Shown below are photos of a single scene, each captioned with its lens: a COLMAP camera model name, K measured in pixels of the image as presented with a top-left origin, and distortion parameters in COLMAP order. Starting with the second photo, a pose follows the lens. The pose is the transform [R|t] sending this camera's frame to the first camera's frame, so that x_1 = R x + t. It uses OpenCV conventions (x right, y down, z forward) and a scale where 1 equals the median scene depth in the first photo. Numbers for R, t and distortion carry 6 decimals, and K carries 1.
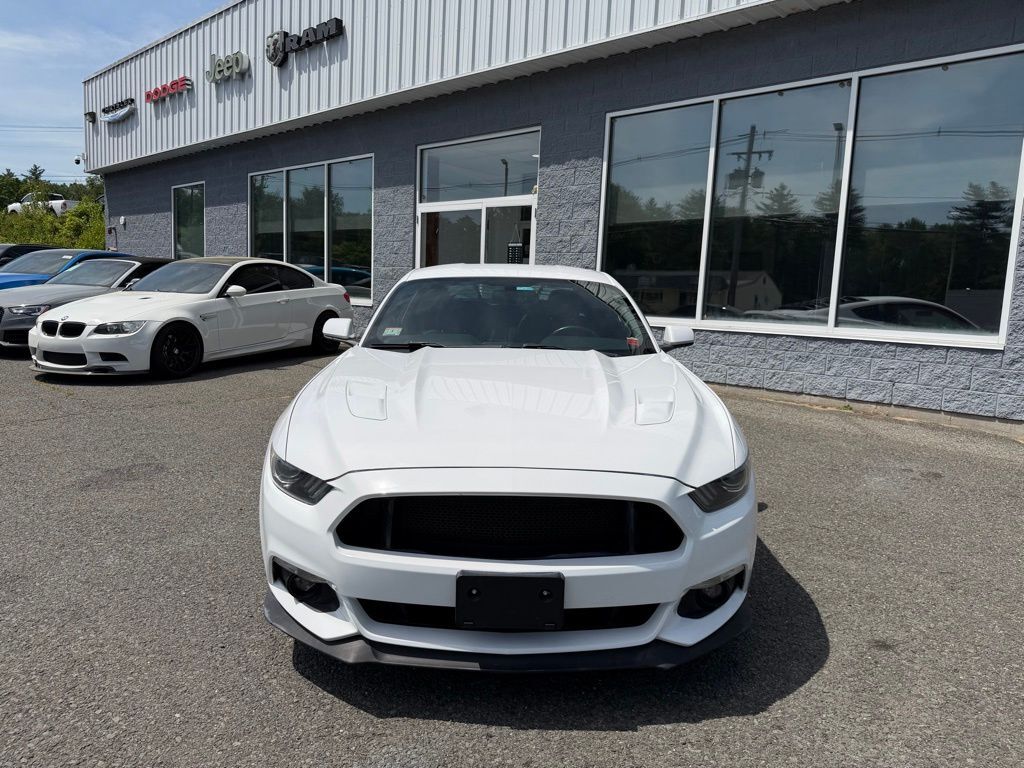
lens RADIAL K [[725.6, 0, 507.3], [0, 725.6, 390.2], [0, 0, 1]] dist [0.039844, -0.046546]
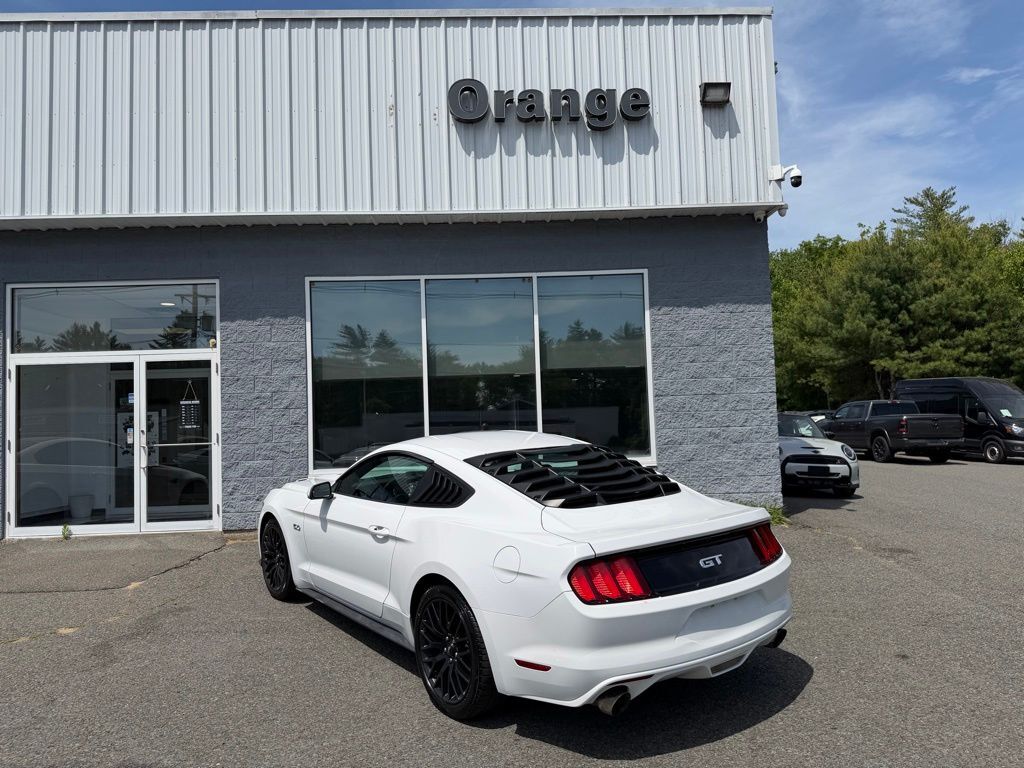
lens RADIAL K [[725.6, 0, 514.8], [0, 725.6, 386.3], [0, 0, 1]] dist [0.039844, -0.046546]
pose [[0.688910, -0.025140, 0.724410, -0.382234], [0.155988, 0.981124, -0.114295, -0.059211], [-0.707863, 0.191739, 0.679828, 0.114944]]
